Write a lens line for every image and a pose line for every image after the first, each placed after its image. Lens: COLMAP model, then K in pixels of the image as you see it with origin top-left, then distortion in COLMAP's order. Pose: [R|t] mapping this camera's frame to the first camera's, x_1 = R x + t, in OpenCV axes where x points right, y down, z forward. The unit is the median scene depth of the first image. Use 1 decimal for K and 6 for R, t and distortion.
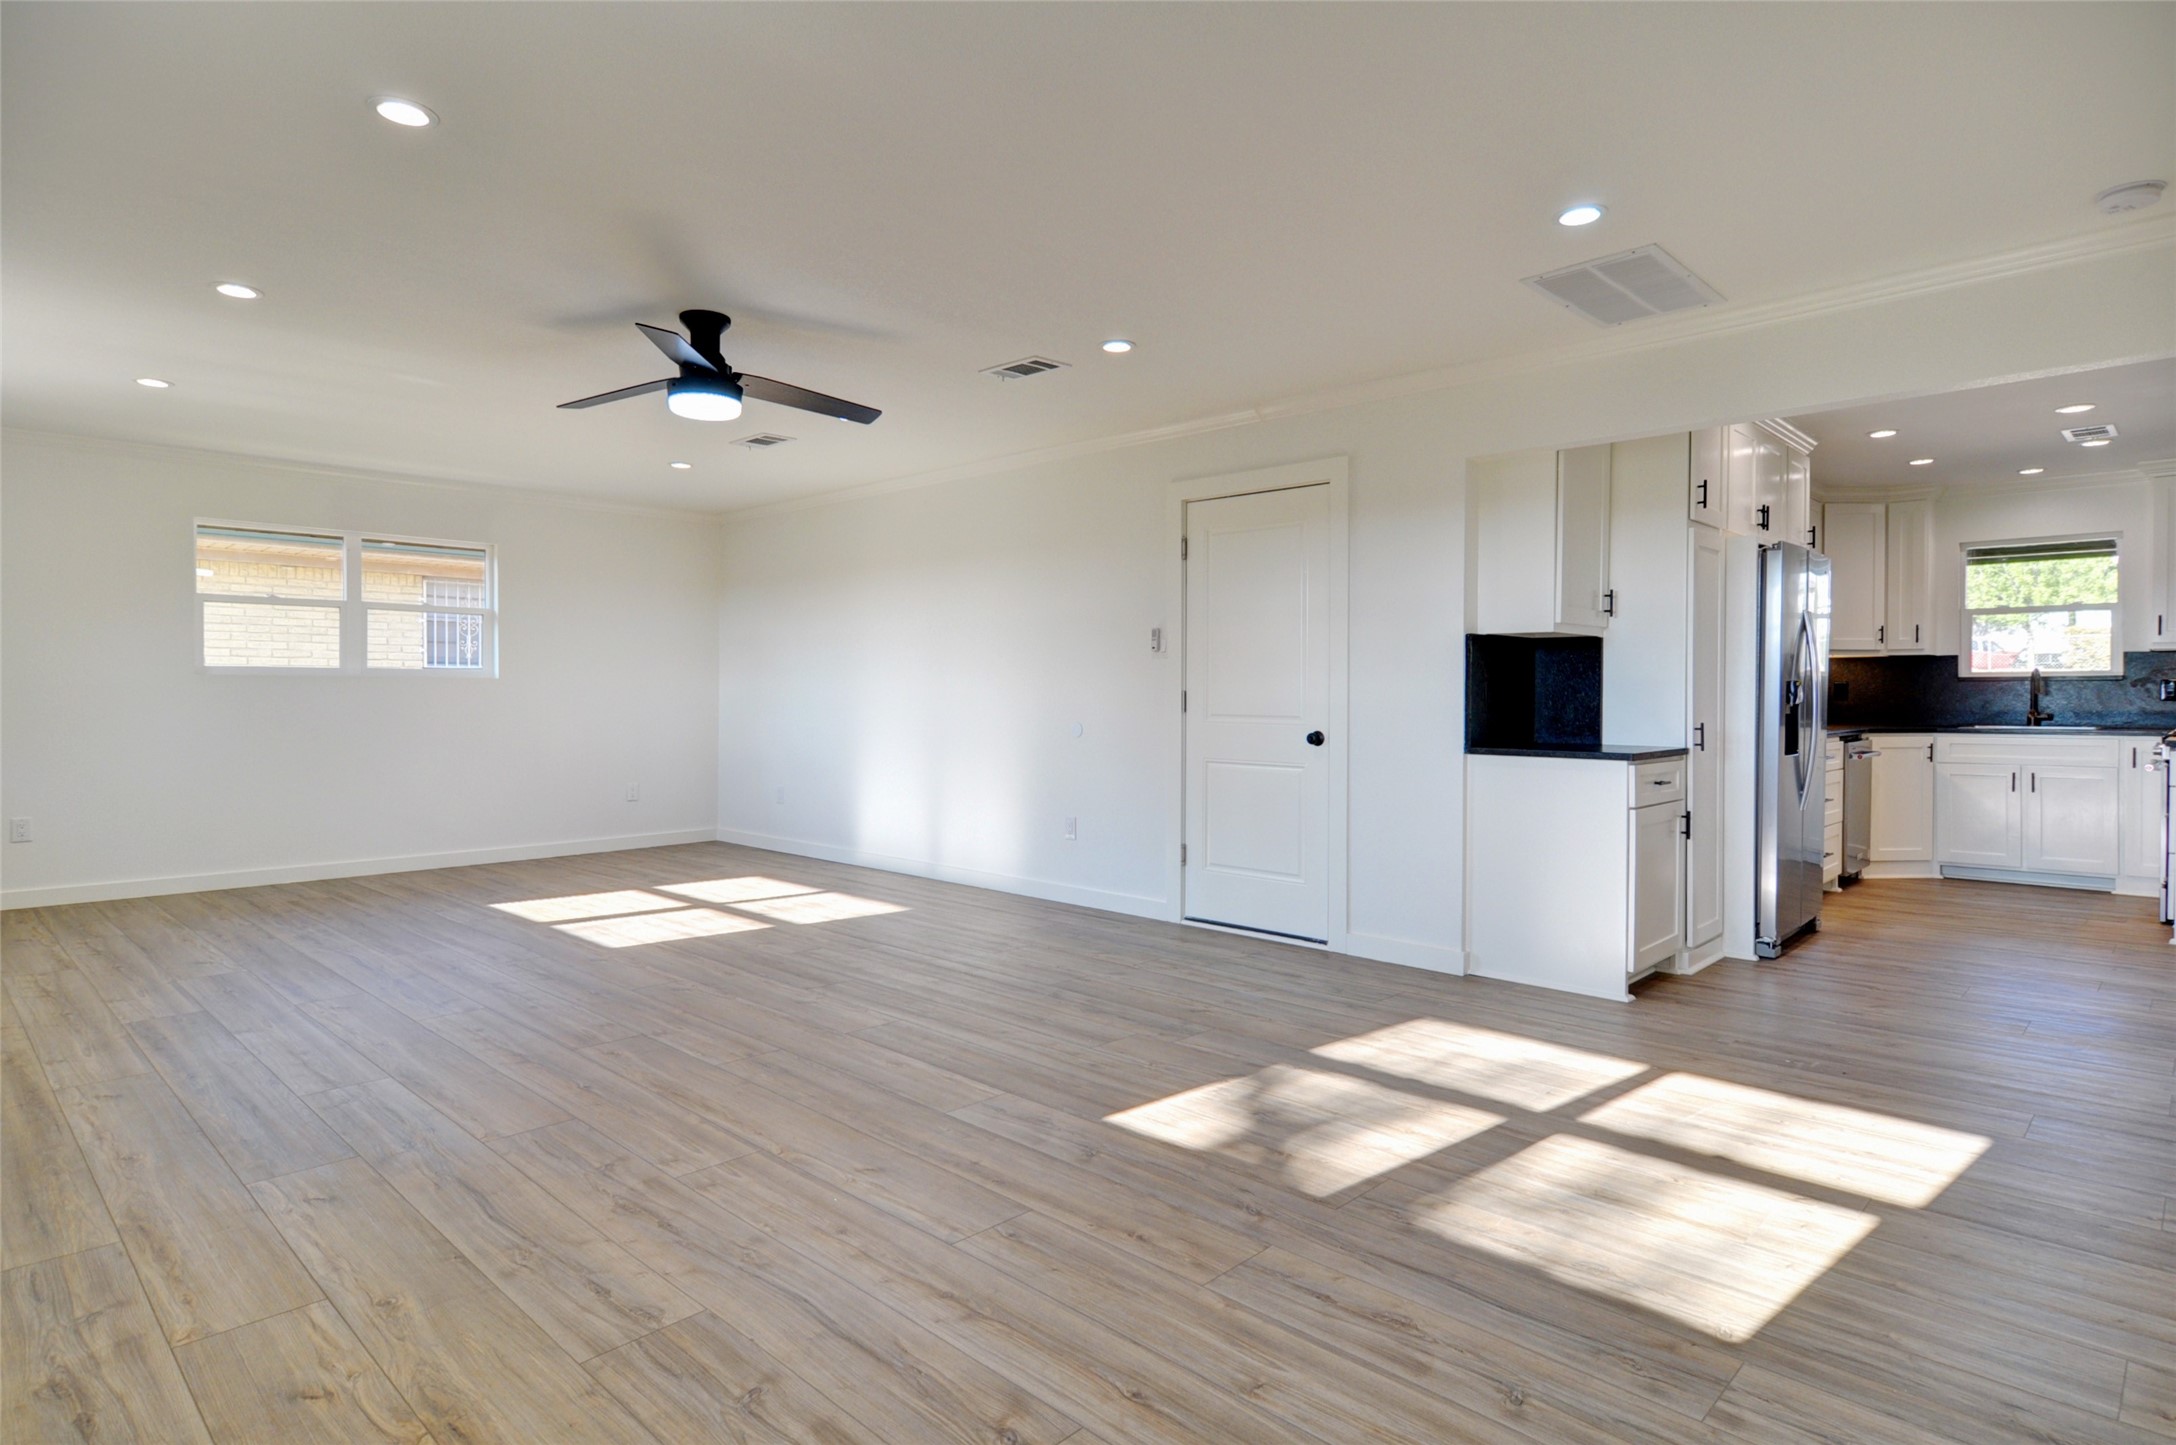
lens RADIAL K [[1162.5, 0, 1080.9], [0, 1162.5, 709.4], [0, 0, 1]] dist [0.019318, -0.005985]
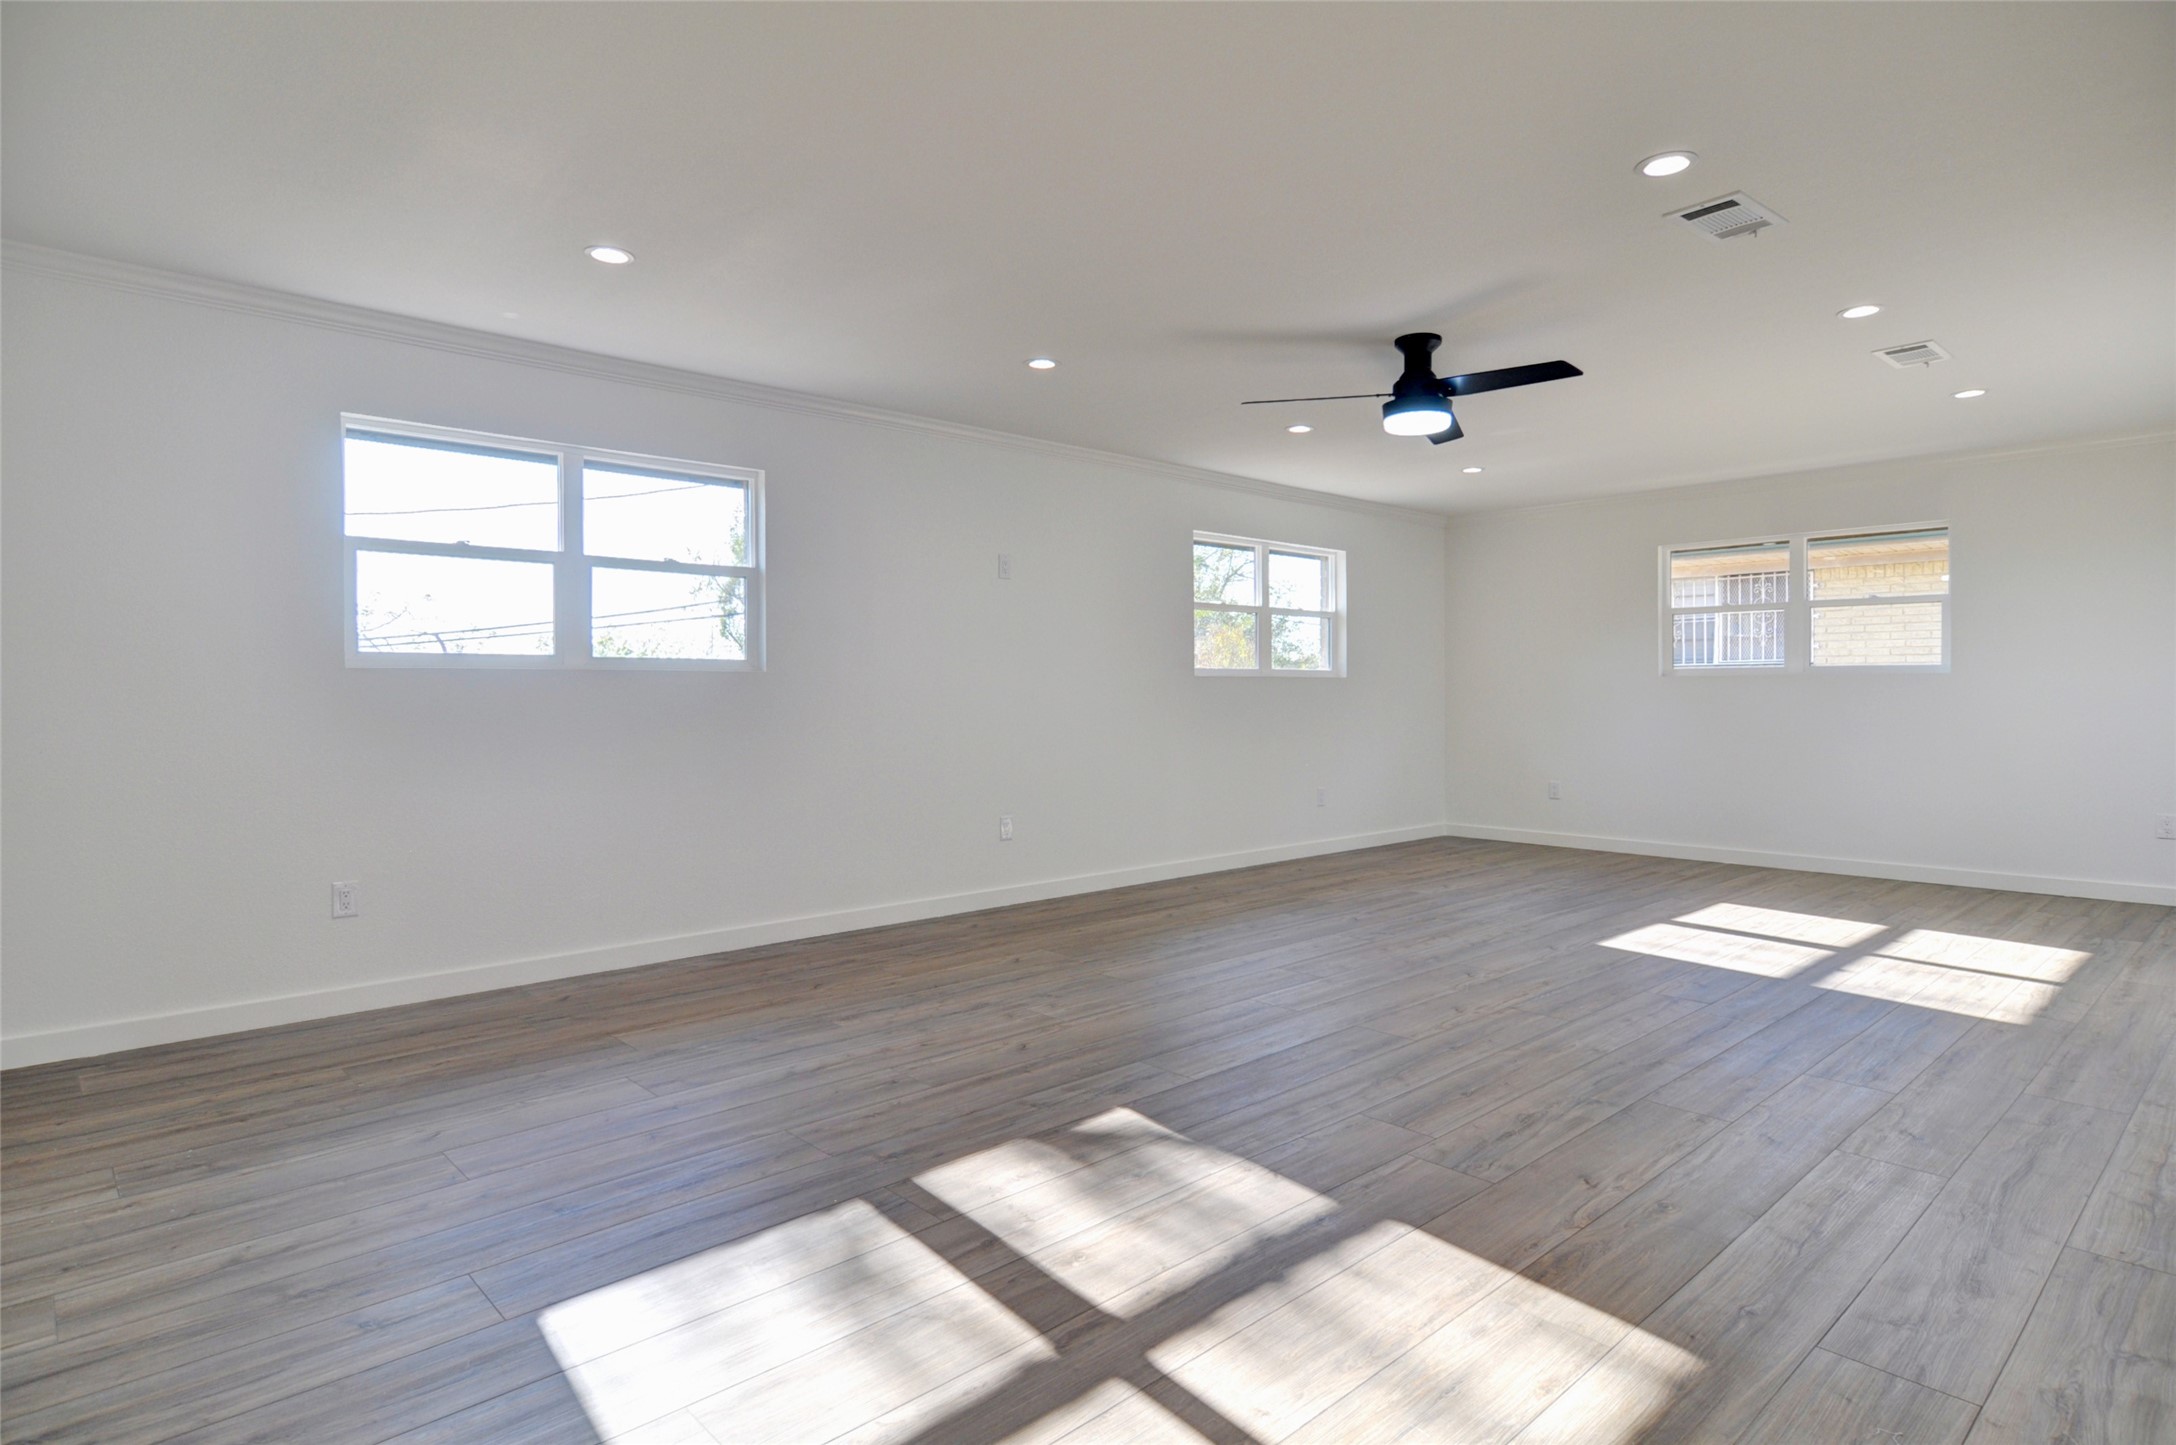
lens RADIAL K [[1162.5, 0, 1062.6], [0, 1162.5, 705.3], [0, 0, 1]] dist [0.019318, -0.005985]
pose [[-0.038855, 0.013905, -0.999148, 1.058200], [-0.017061, 0.999748, 0.014577, -0.013349], [0.999099, 0.017613, -0.038608, 1.012696]]
